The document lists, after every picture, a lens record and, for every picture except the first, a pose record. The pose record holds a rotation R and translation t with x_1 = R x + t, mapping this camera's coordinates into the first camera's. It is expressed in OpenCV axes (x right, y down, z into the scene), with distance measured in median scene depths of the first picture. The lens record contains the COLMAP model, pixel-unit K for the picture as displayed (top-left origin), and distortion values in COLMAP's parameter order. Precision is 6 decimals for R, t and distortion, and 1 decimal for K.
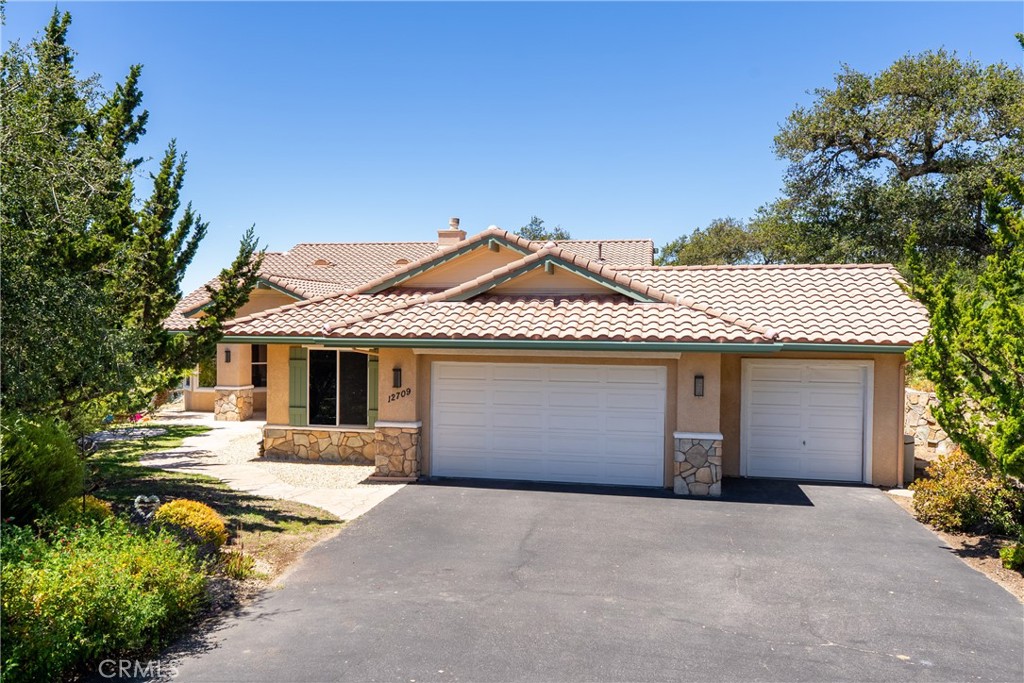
lens RADIAL K [[807.7, 0, 519.0], [0, 807.7, 338.1], [0, 0, 1]] dist [0.017975, 0.000844]
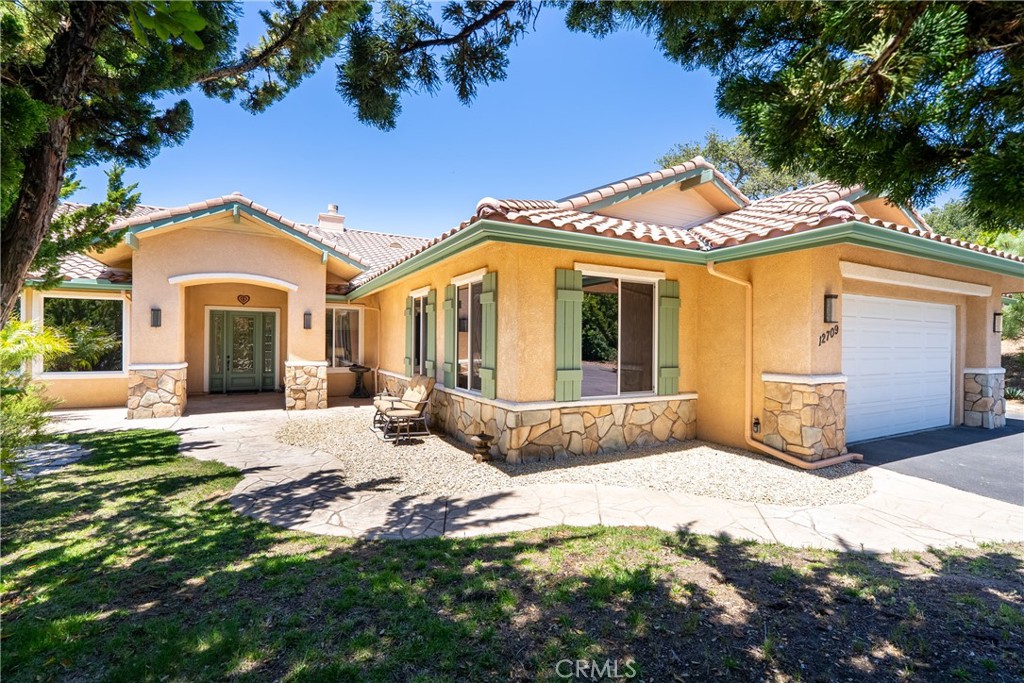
lens RADIAL K [[465.0, 0, 512.6], [0, 465.0, 342.6], [0, 0, 1]] dist [0.000465, -0.000077]
pose [[0.780110, -0.007954, 0.625591, -0.592658], [0.011814, 0.999928, -0.002018, 0.075032], [-0.625531, 0.008965, 0.780148, 0.862588]]
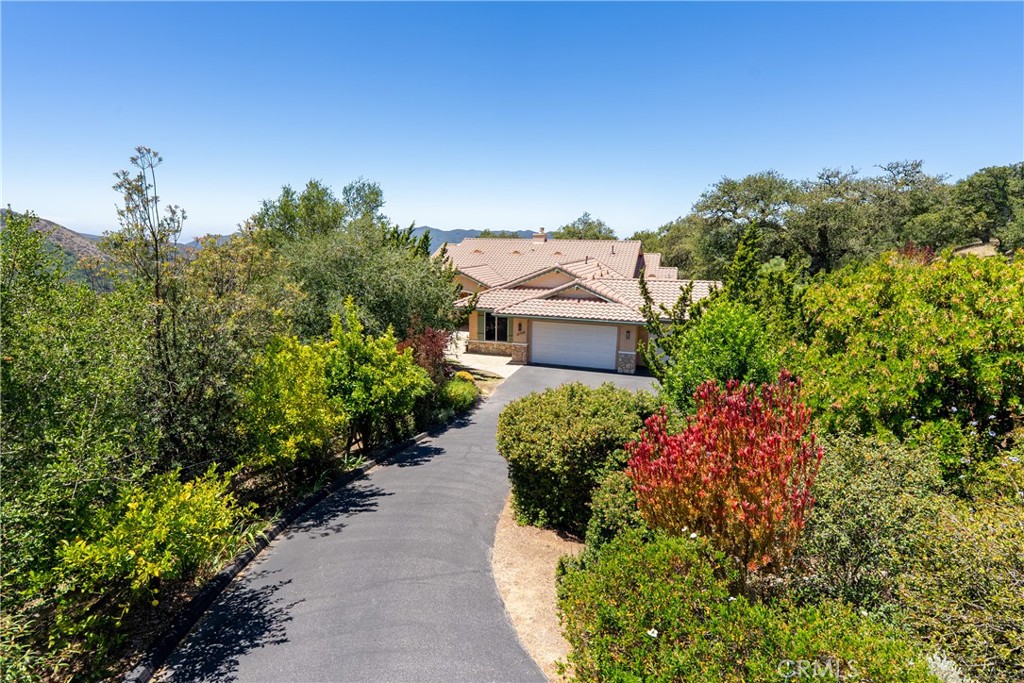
lens RADIAL K [[552.5, 0, 508.5], [0, 552.5, 338.7], [0, 0, 1]] dist [-0.002357, -0.000109]
pose [[0.990790, 0.026355, -0.132818, 0.061461], [-0.004517, 0.986763, 0.162105, -0.216220], [0.135332, -0.160012, 0.977794, -0.849034]]
